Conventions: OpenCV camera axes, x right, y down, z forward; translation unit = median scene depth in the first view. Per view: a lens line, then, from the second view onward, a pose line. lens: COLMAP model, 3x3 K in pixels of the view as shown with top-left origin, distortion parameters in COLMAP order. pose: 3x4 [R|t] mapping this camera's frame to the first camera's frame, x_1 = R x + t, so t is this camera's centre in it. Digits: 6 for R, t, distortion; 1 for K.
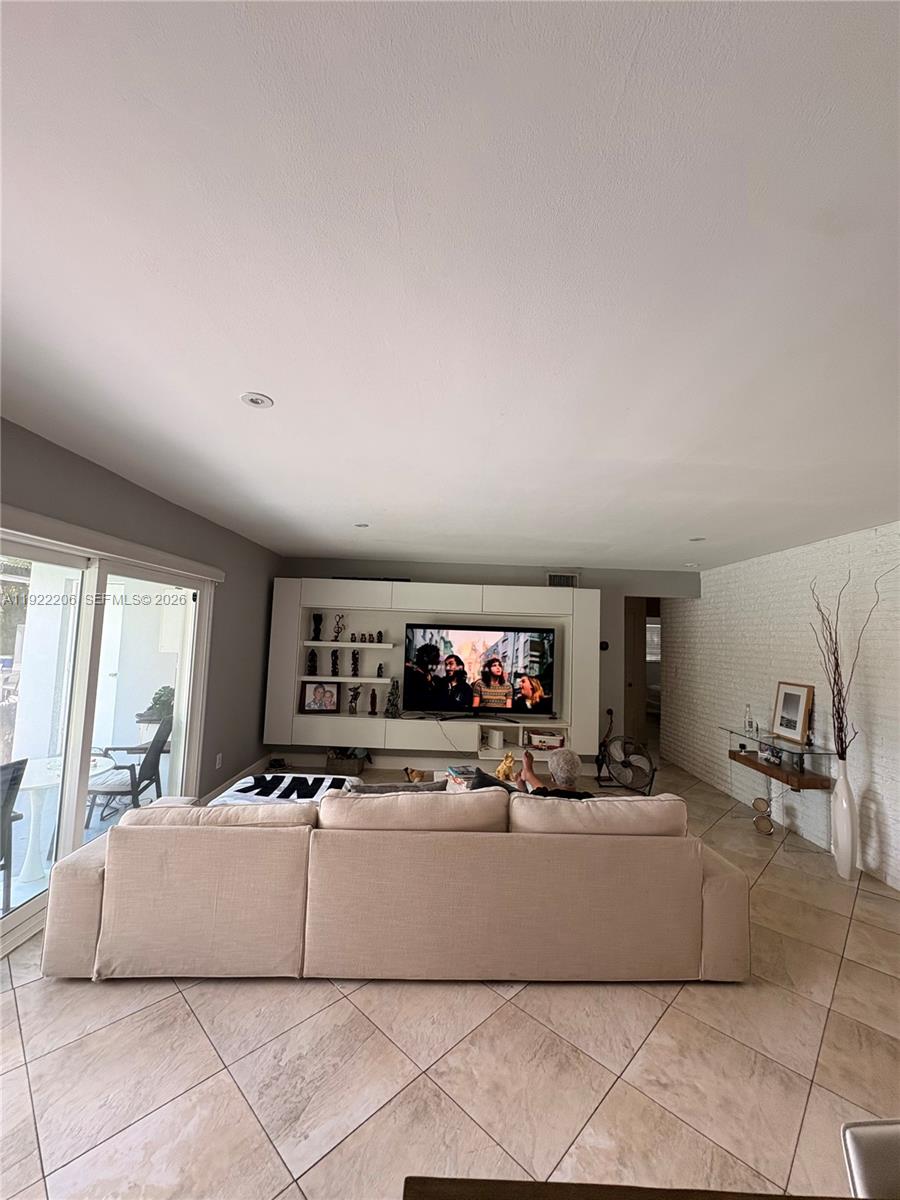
lens RADIAL K [[476.5, 0, 451.5], [0, 476.5, 601.9], [0, 0, 1]] dist [0.000449, 0.000025]
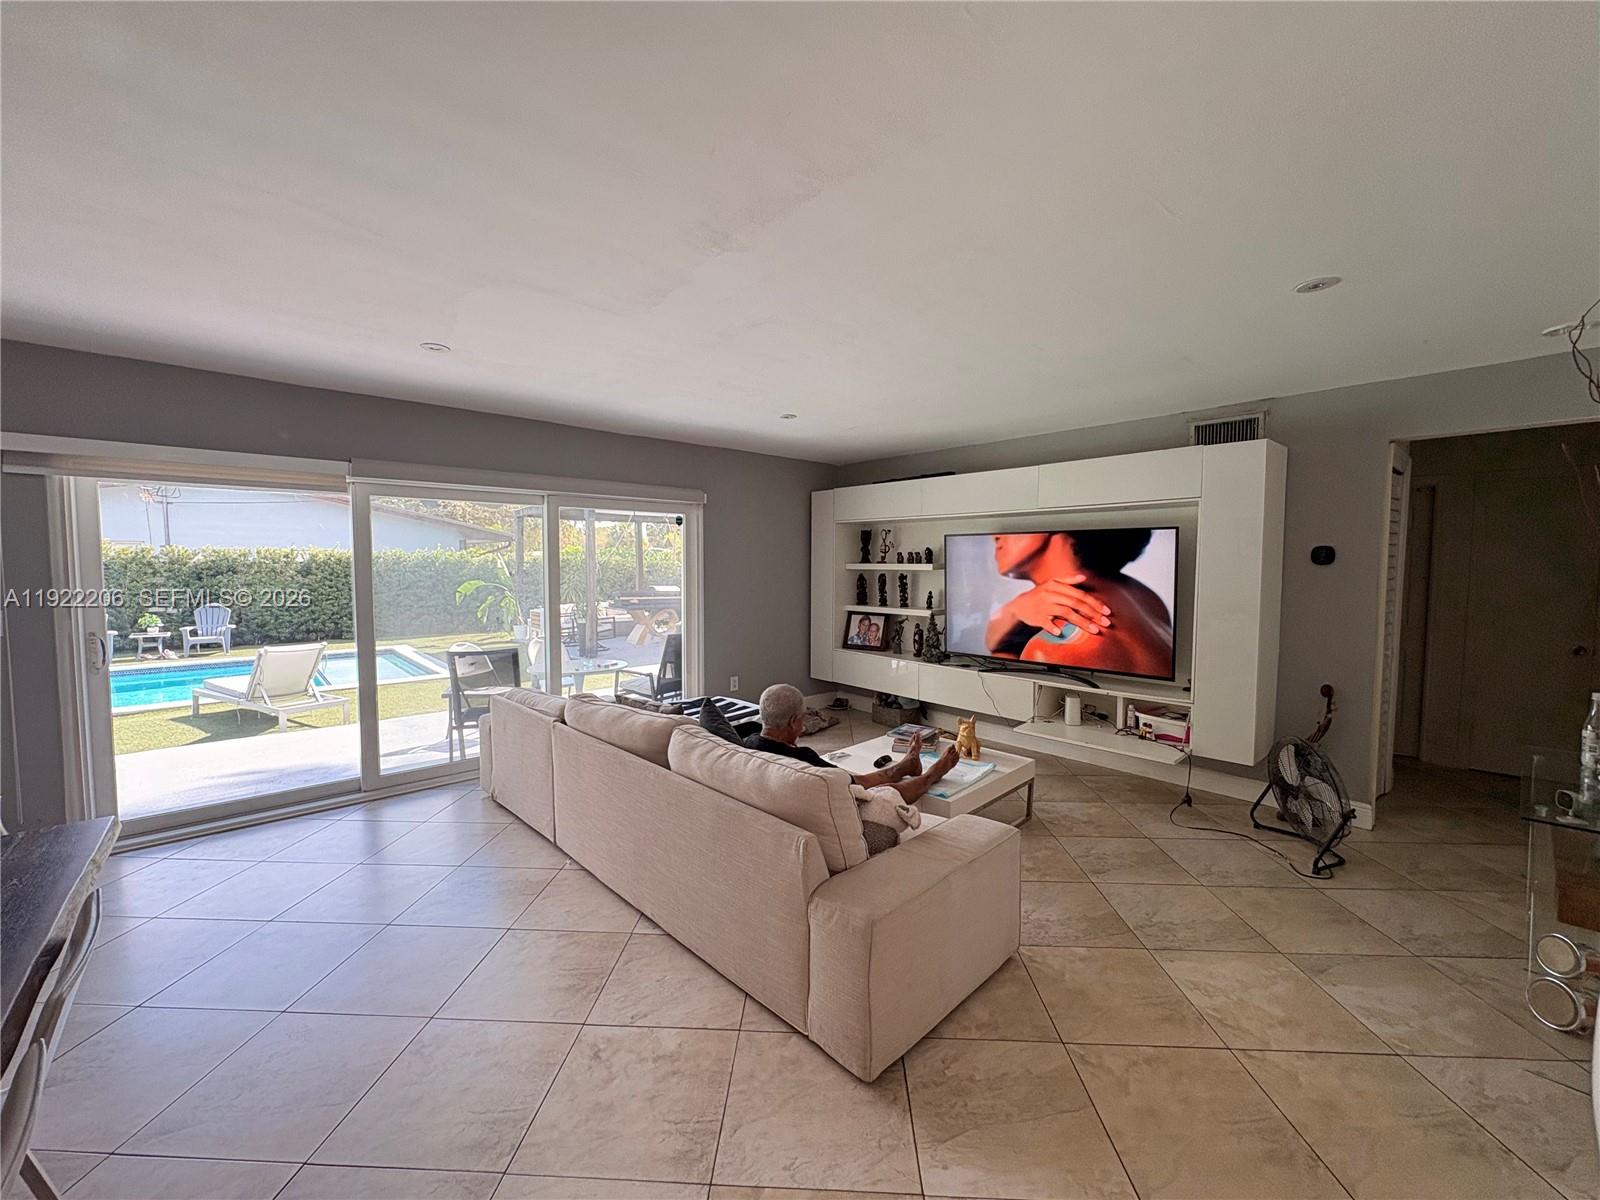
lens RADIAL K [[635.4, 0, 798.5], [0, 635.4, 598.4], [0, 0, 1]] dist [0.000449, 0.000025]
pose [[0.659716, 0.009374, -0.751457, 0.615194], [0.075858, 0.993984, 0.078996, 0.061913], [0.747677, -0.109119, 0.655036, 0.252583]]
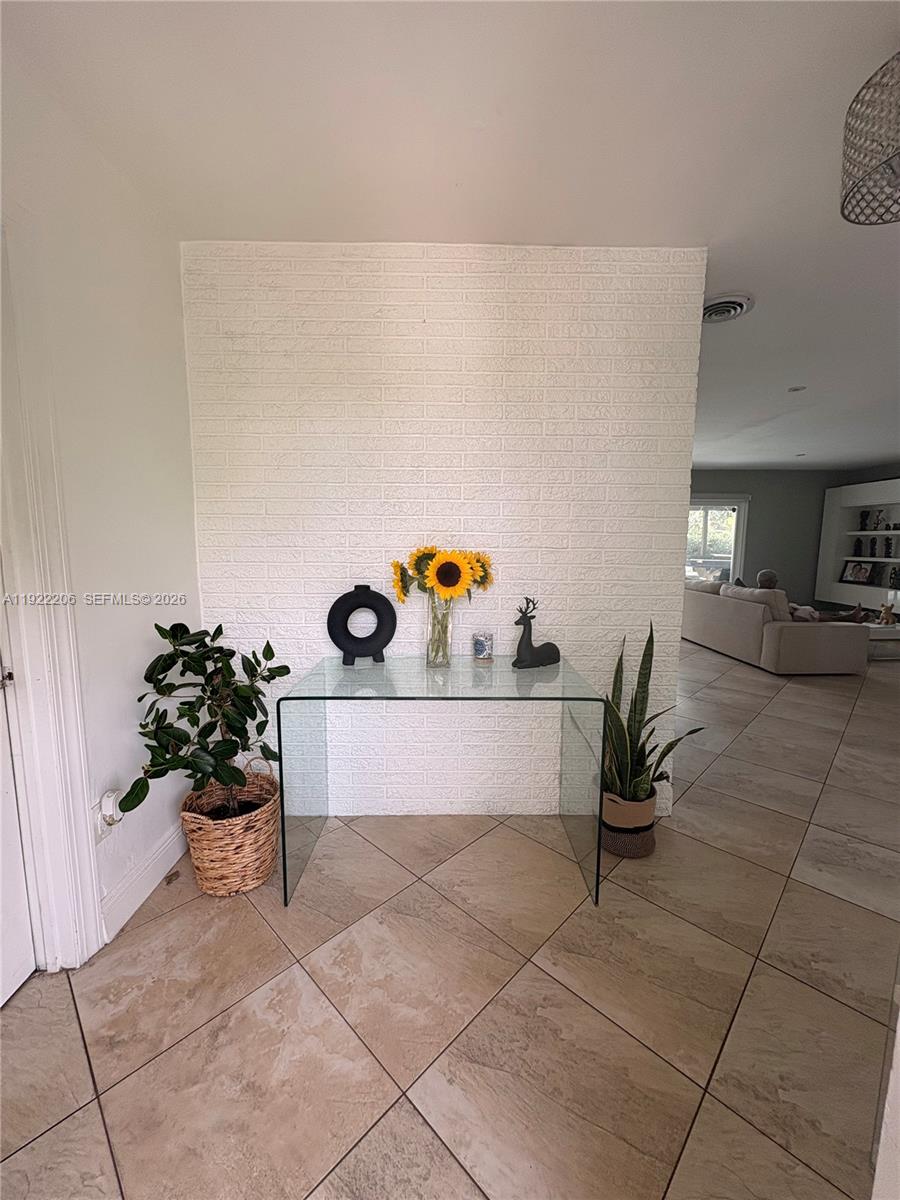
lens RADIAL K [[476.5, 0, 450.1], [0, 476.5, 599.4], [0, 0, 1]] dist [0.000449, 0.000025]
pose [[-0.004250, 0.086060, -0.996281, 1.418795], [0.065755, 0.994158, 0.085596, 0.107791], [0.997827, -0.065147, -0.009885, -0.202769]]
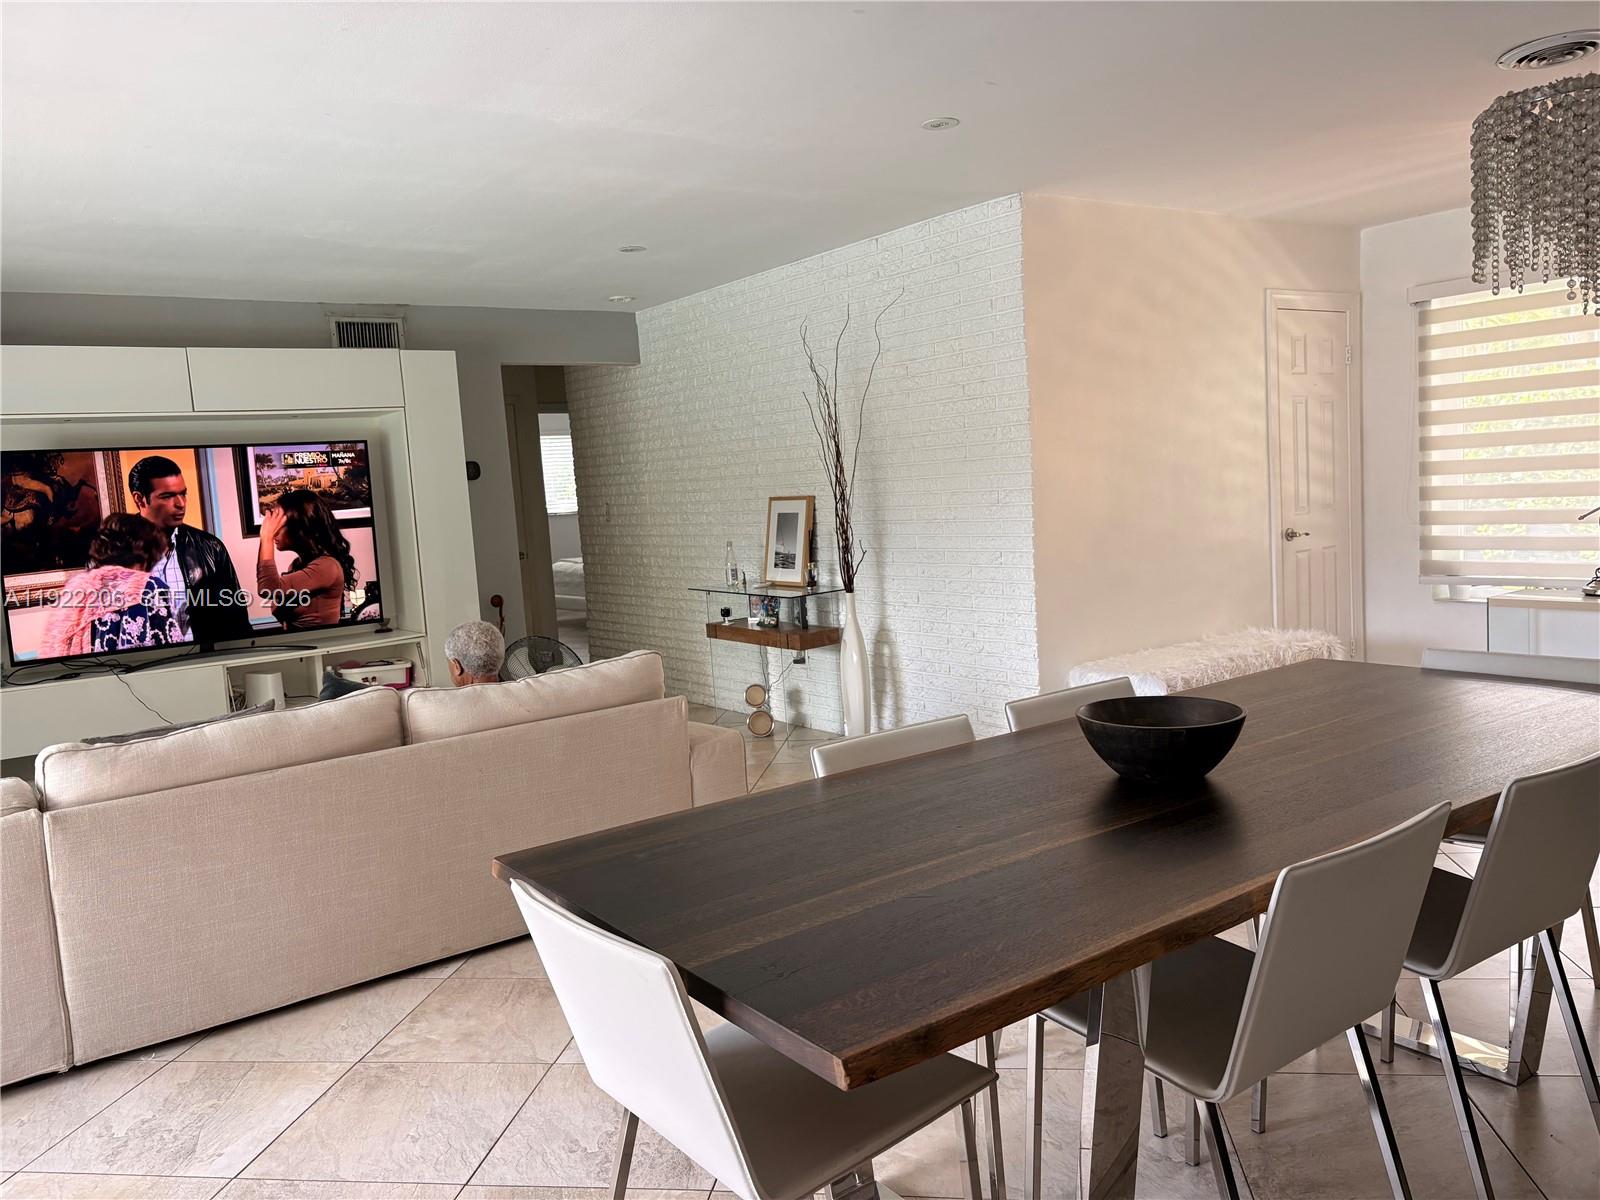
lens RADIAL K [[1204.9, 0, 793.8], [0, 1204.9, 614.8], [0, 0, 1]] dist [0.058915, -0.065820]
pose [[0.812594, -0.150333, 0.563108, -0.178907], [0.050138, 0.980611, 0.189443, 0.025973], [-0.580670, -0.125707, 0.804376, -0.278491]]
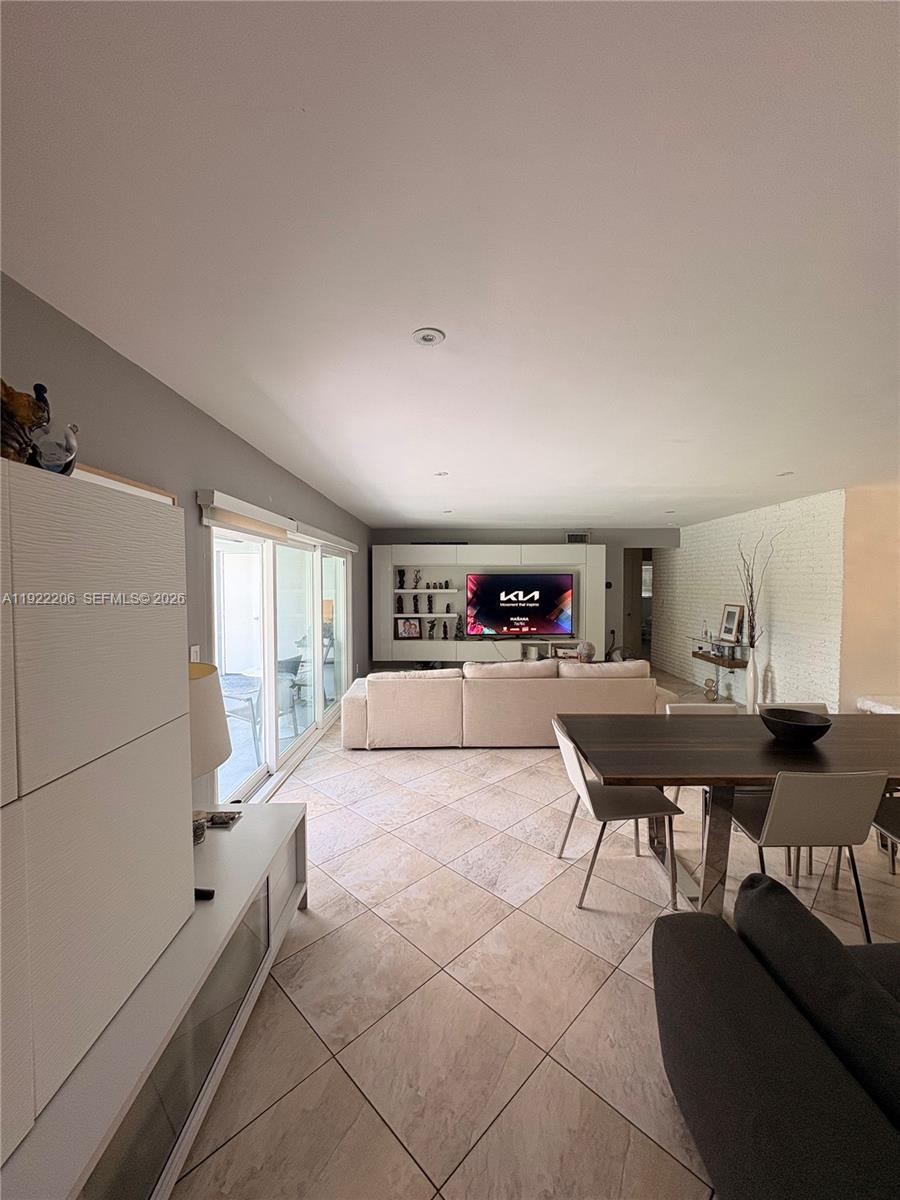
lens RADIAL K [[476.5, 0, 451.5], [0, 476.5, 597.8], [0, 0, 1]] dist [0.000449, 0.000025]
pose [[0.999231, -0.036151, -0.015186, -0.155346], [0.037536, 0.993889, 0.103802, -0.042612], [0.011340, -0.104292, 0.994482, -0.517431]]
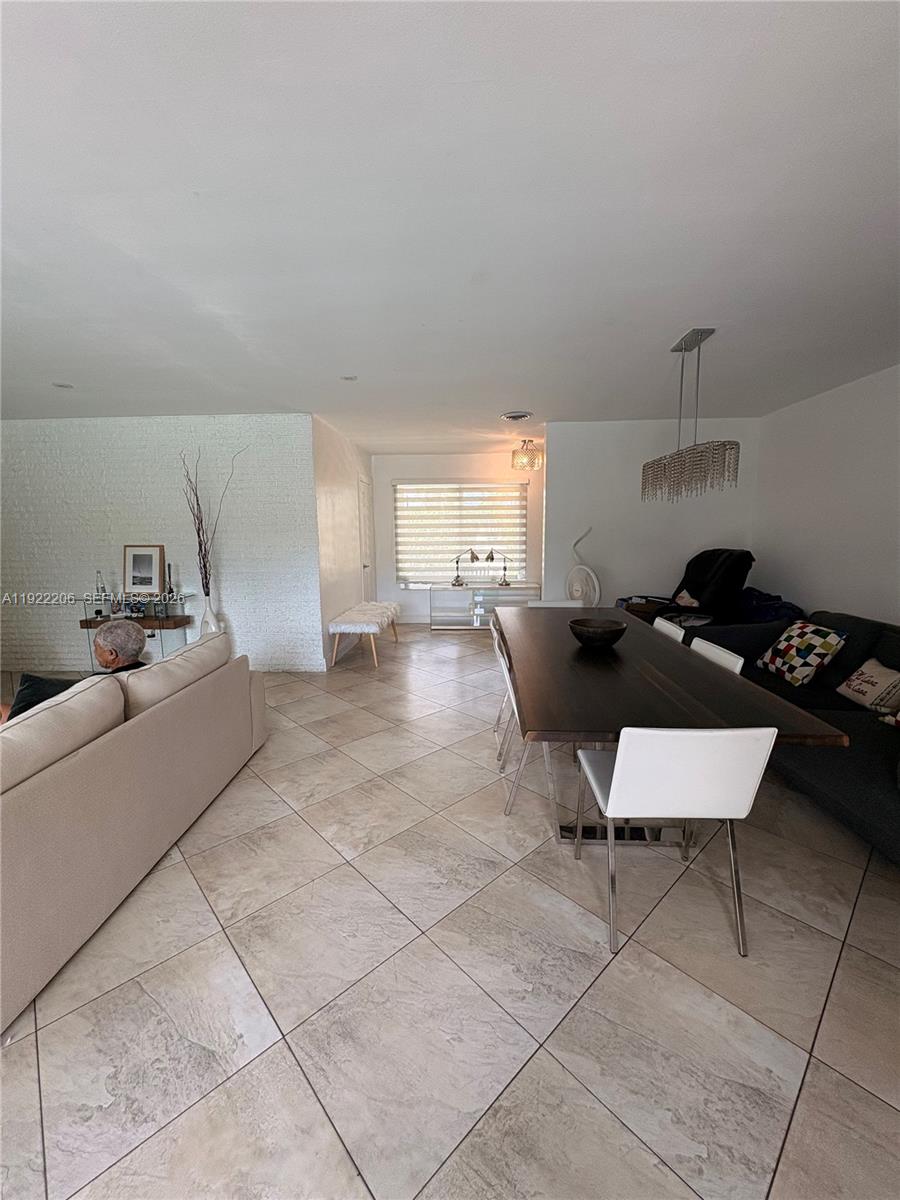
lens RADIAL K [[476.5, 0, 450.2], [0, 476.5, 599.9], [0, 0, 1]] dist [0.000449, 0.000025]
pose [[0.054525, -0.179384, 0.982267, -0.357792], [-0.061293, 0.981274, 0.182605, 0.048135], [-0.996629, -0.070163, 0.042509, 0.222674]]
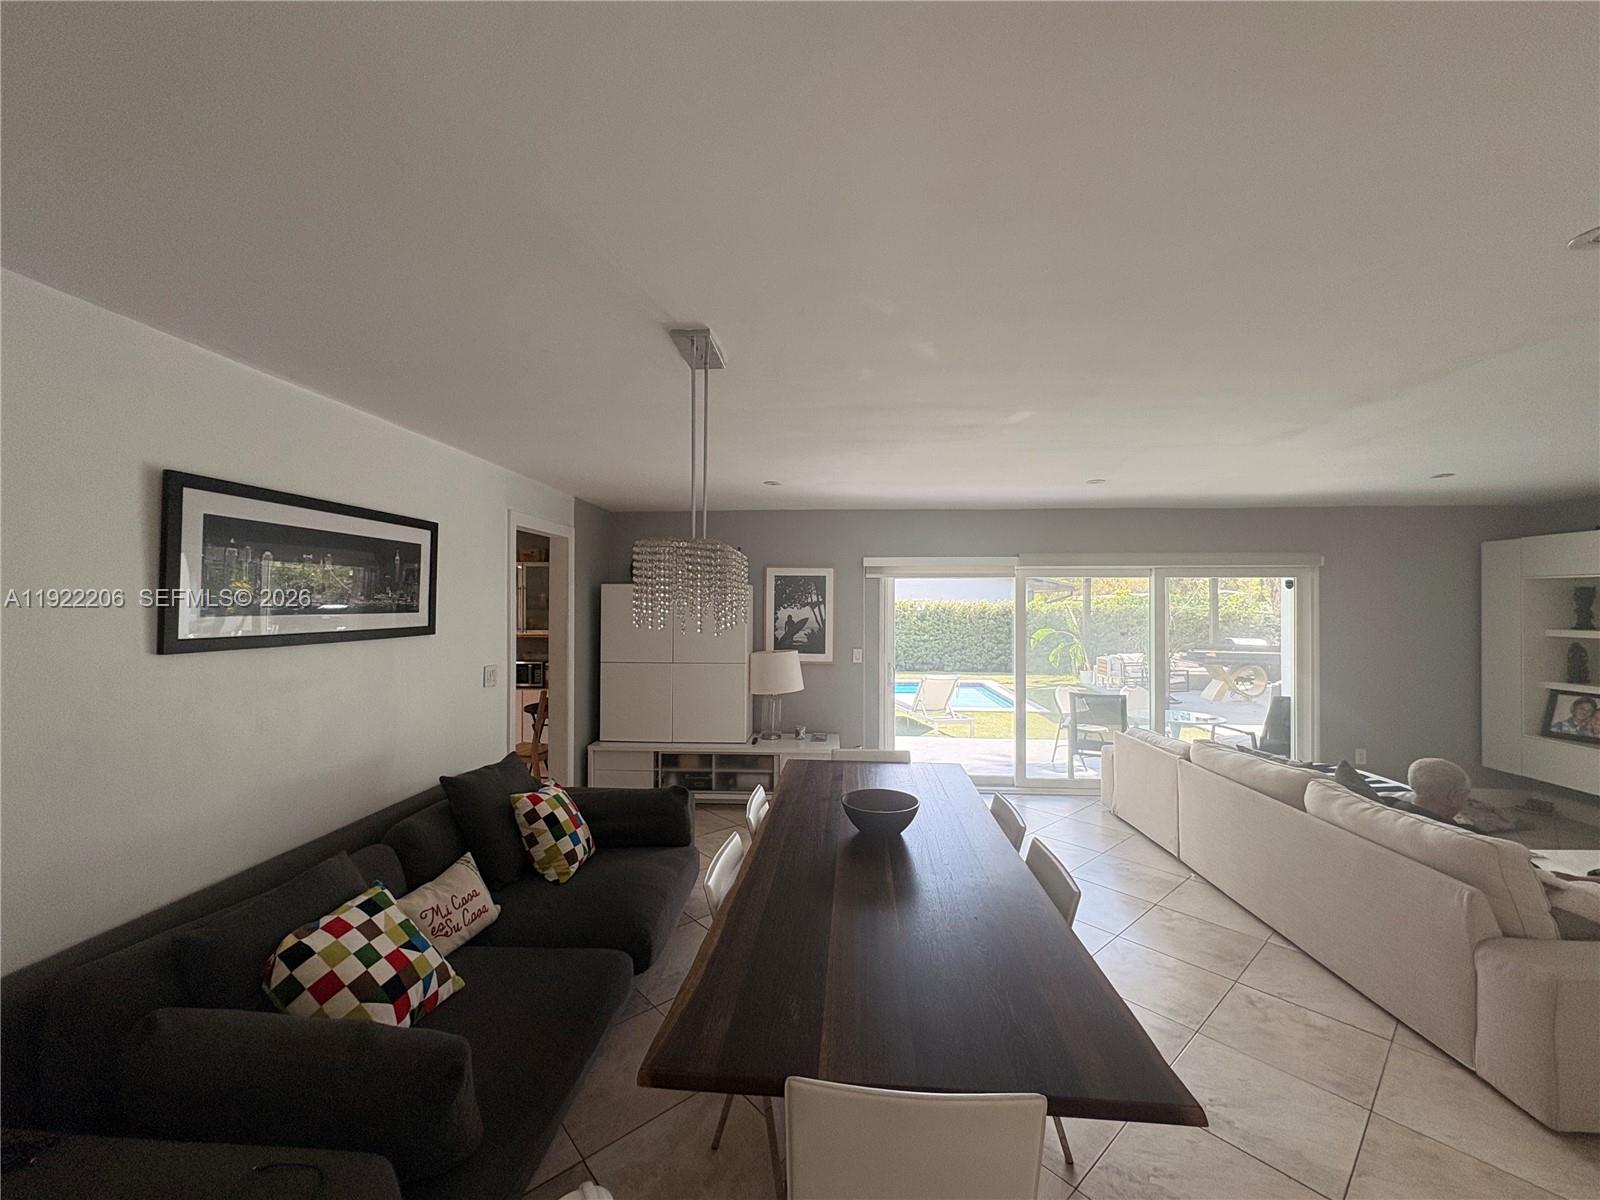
lens RADIAL K [[635.4, 0, 802.0], [0, 635.4, 598.9], [0, 0, 1]] dist [0.000449, 0.000025]
pose [[-0.081786, -0.043130, -0.995716, 0.858821], [0.067312, 0.996543, -0.048695, 0.016087], [0.994374, -0.071006, -0.078600, 0.043411]]
